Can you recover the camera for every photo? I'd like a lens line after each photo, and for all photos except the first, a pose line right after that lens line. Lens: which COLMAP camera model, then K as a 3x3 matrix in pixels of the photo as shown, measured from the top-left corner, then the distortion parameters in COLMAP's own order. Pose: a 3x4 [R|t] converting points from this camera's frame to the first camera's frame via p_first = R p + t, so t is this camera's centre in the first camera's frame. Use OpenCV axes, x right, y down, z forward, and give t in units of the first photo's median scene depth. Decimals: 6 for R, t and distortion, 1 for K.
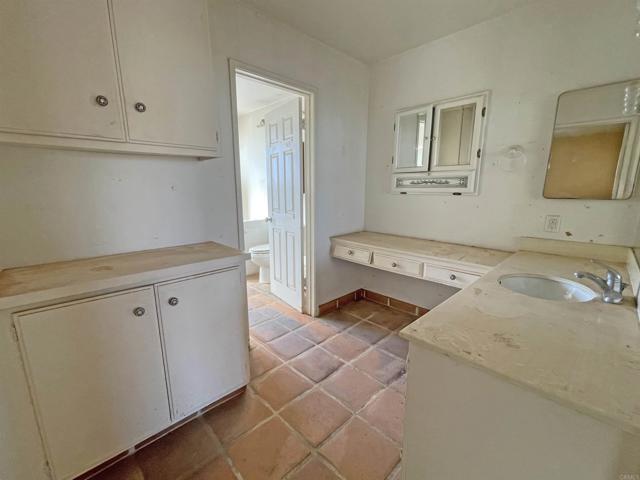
lens RADIAL K [[282.5, 0, 320.0], [0, 282.5, 240.0], [0, 0, 1]] dist [0.025600, 0.000115]
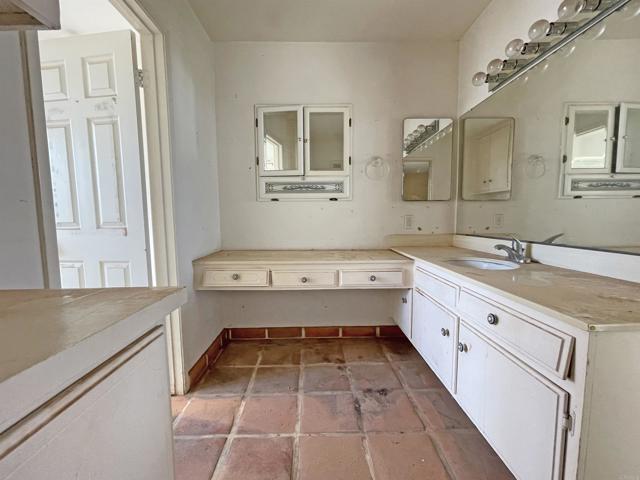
lens RADIAL K [[282.5, 0, 320.0], [0, 282.5, 240.0], [0, 0, 1]] dist [0.025600, 0.000115]
pose [[0.691022, -0.066001, 0.719814, -0.262631], [0.145090, 0.988220, -0.048676, 0.018861], [-0.708122, 0.138074, 0.692458, 0.356823]]
